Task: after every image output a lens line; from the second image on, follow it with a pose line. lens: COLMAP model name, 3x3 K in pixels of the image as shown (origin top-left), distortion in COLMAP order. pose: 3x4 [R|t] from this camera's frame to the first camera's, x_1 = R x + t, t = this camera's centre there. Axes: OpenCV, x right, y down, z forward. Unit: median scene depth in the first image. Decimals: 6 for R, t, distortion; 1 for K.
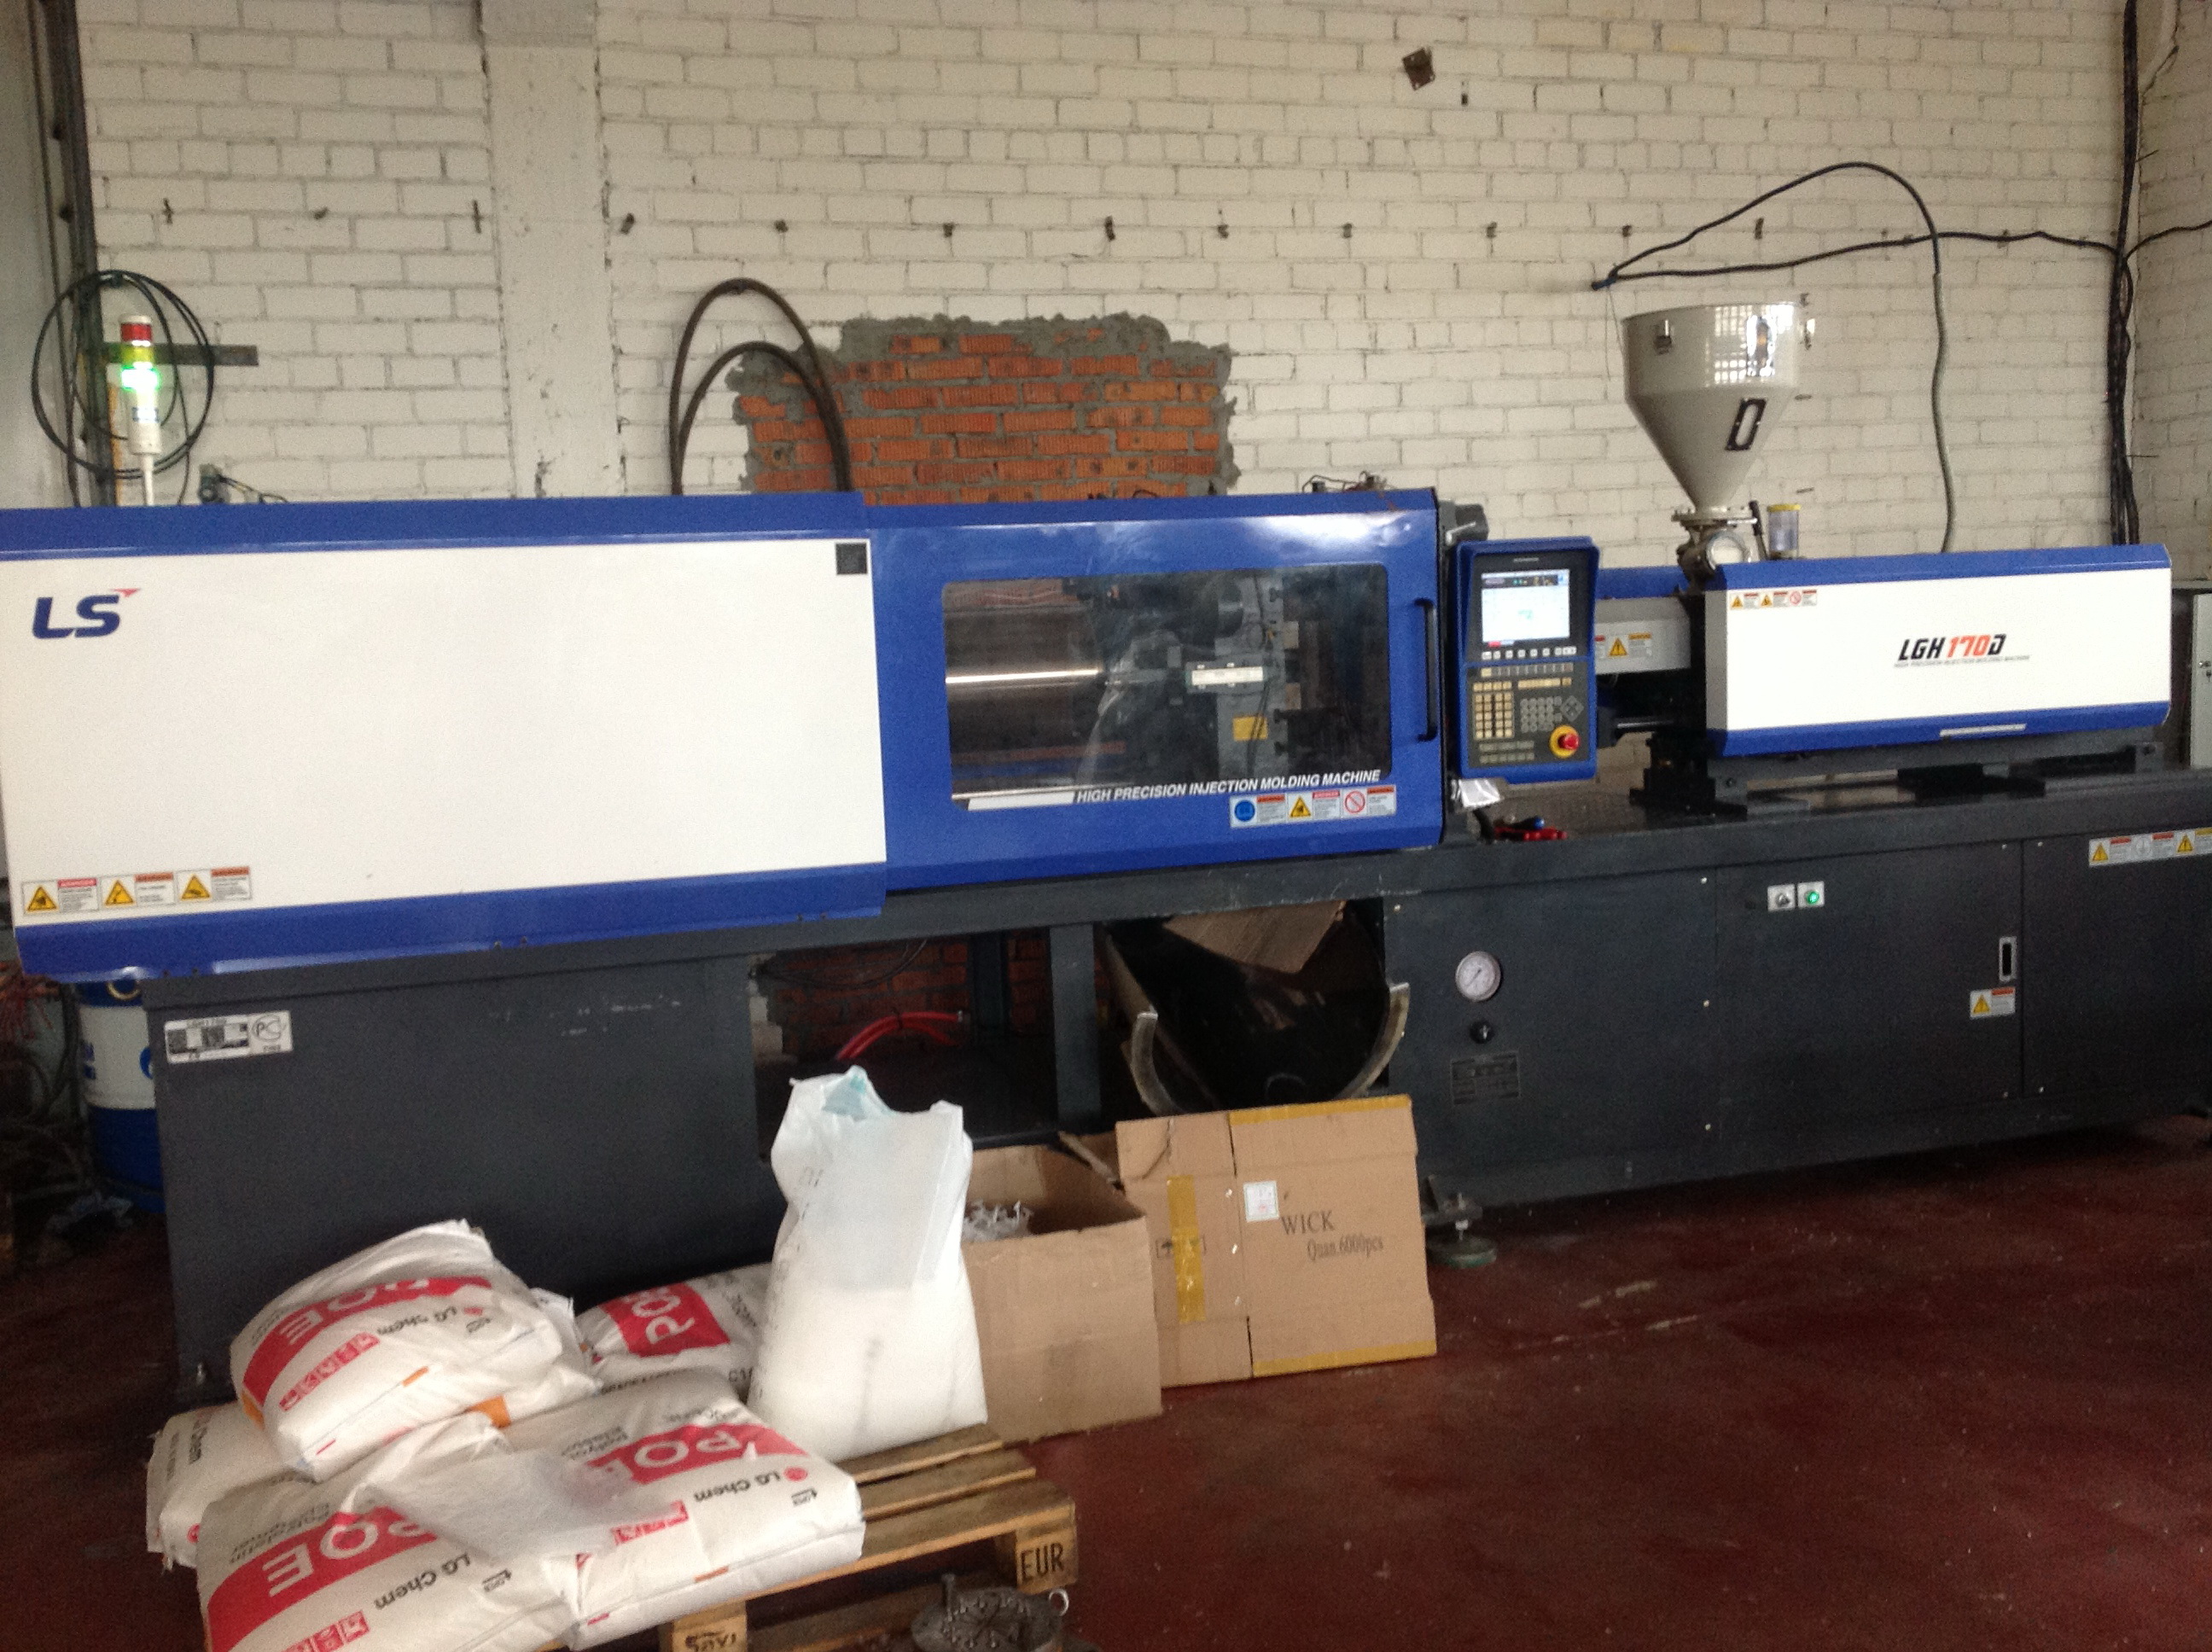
lens RADIAL K [[2088.1, 0, 1106.0], [0, 2088.1, 826.0], [0, 0, 1]] dist [0.117436, -0.248227]
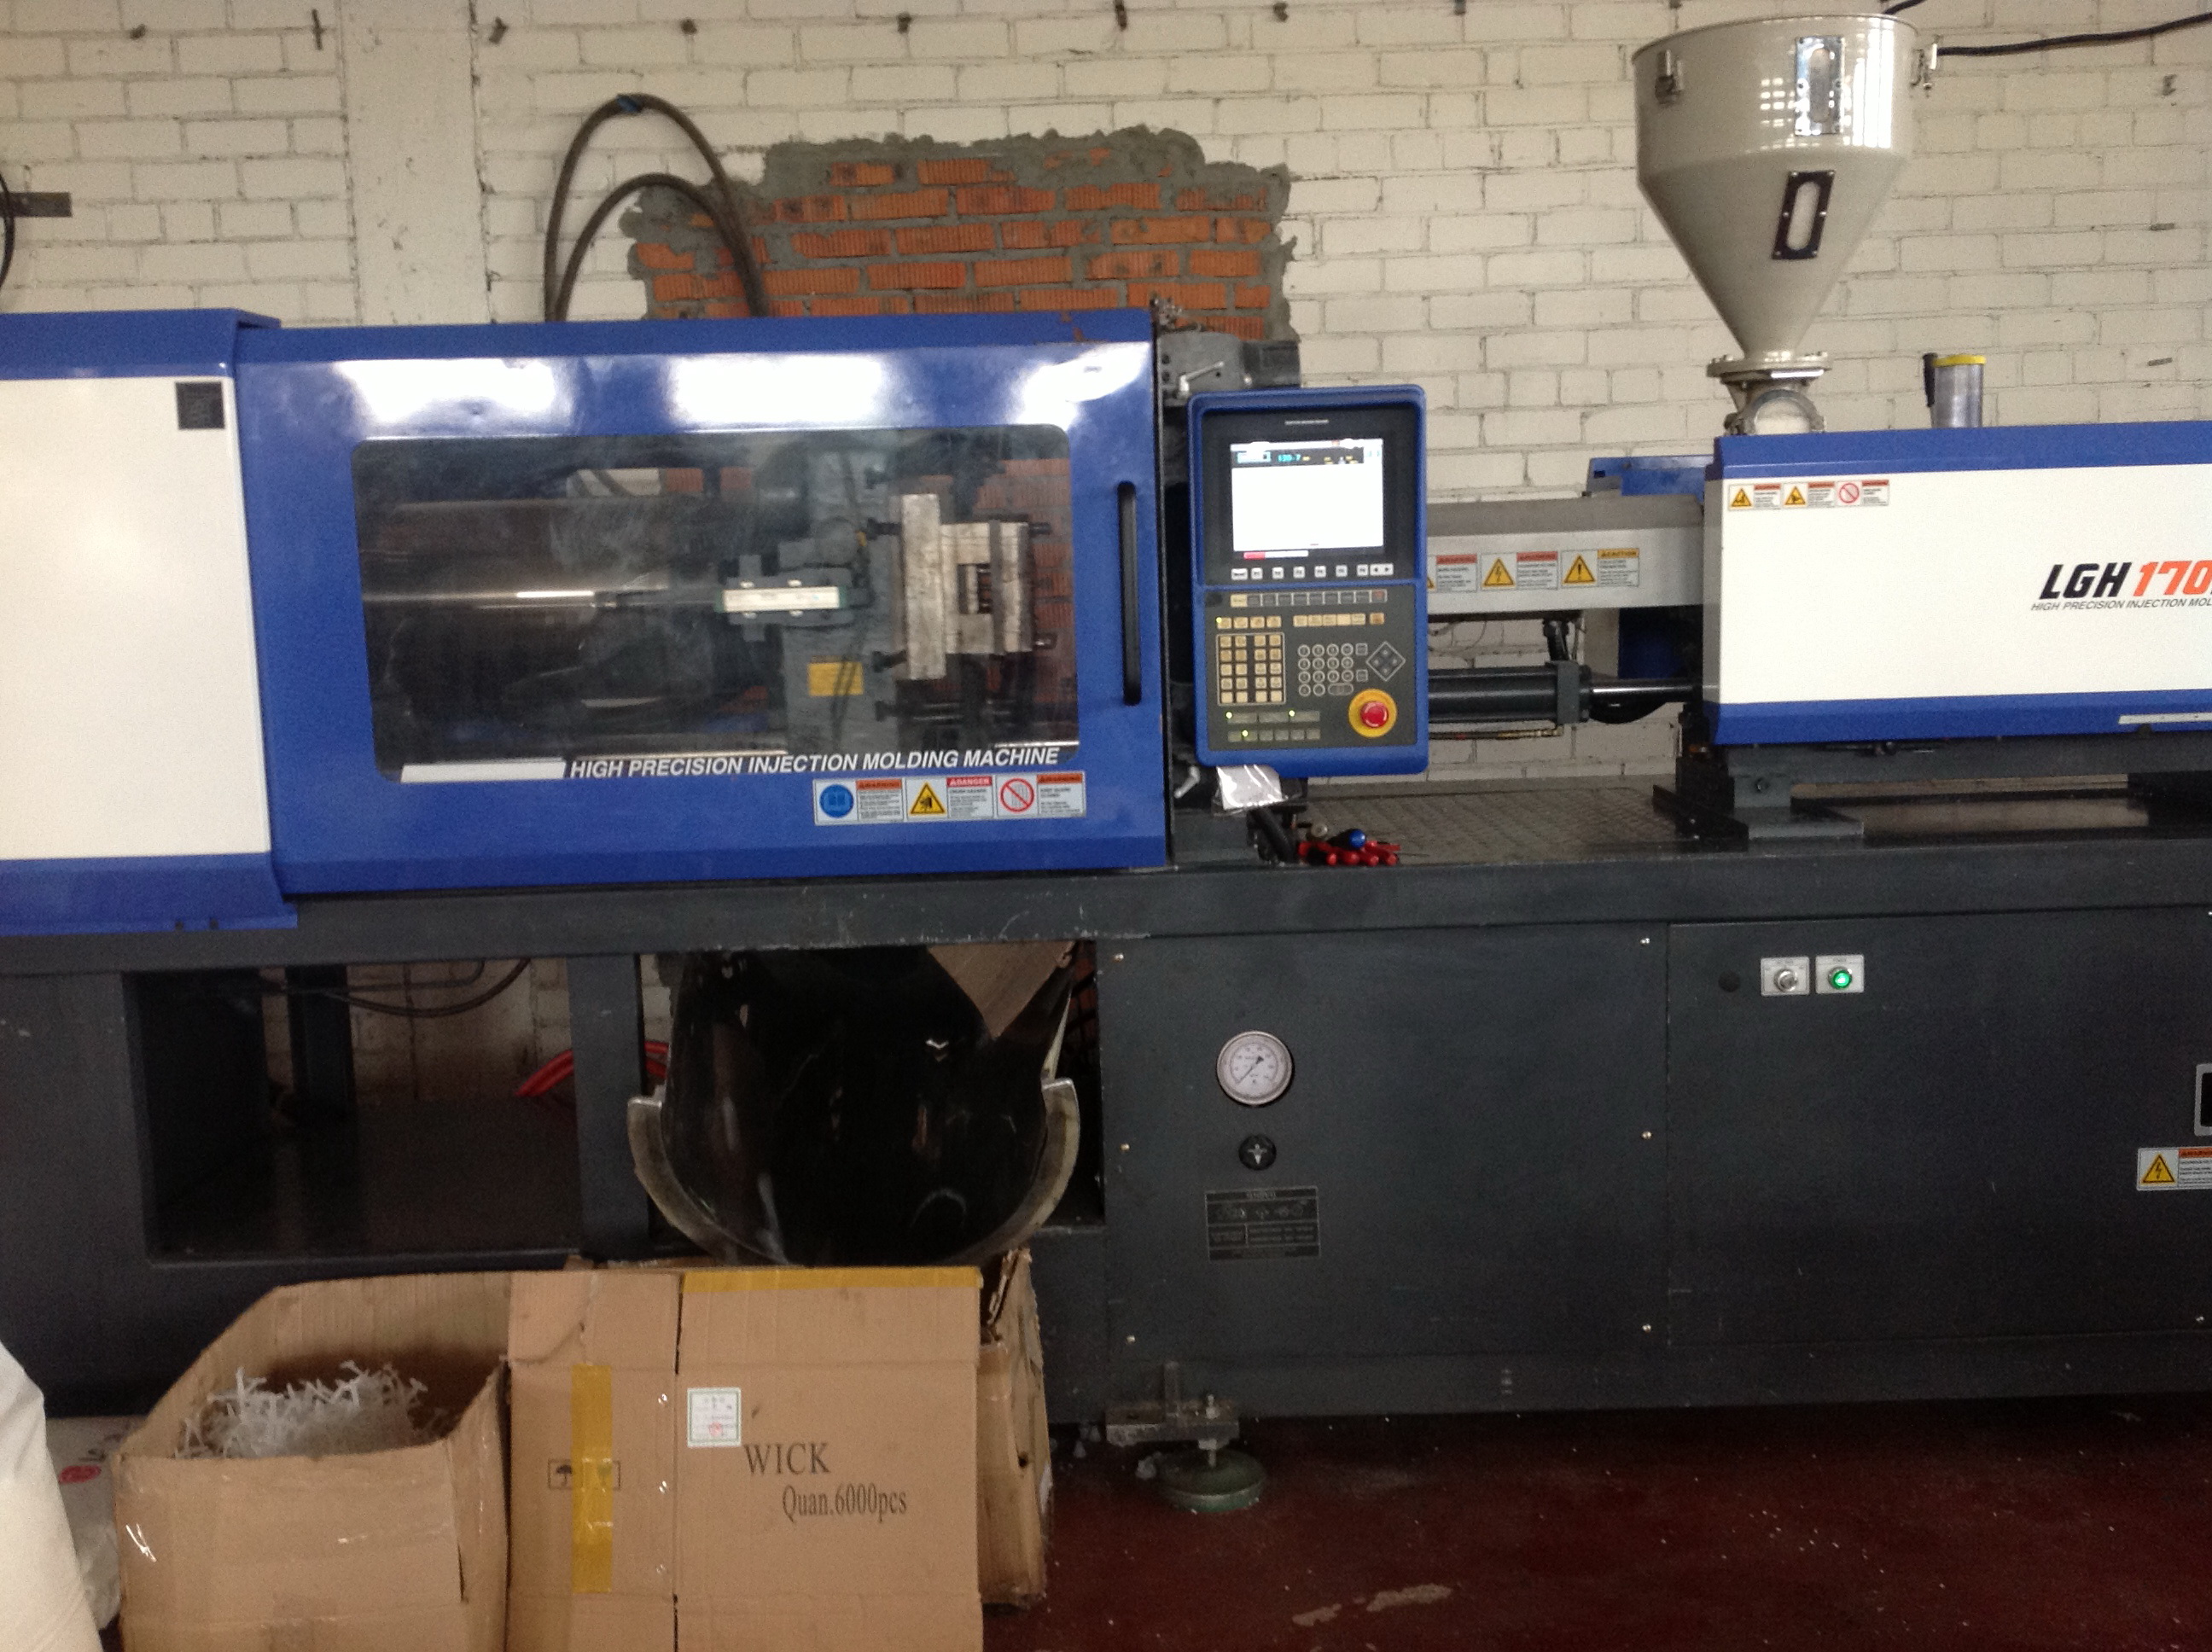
lens RADIAL K [[2088.1, 0, 1106.0], [0, 2088.1, 826.0], [0, 0, 1]] dist [0.117436, -0.248227]
pose [[0.960279, 0.050357, -0.274459, 0.247744], [-0.042393, 0.998492, 0.034875, -0.019548], [0.275802, -0.021855, 0.960966, 0.291026]]
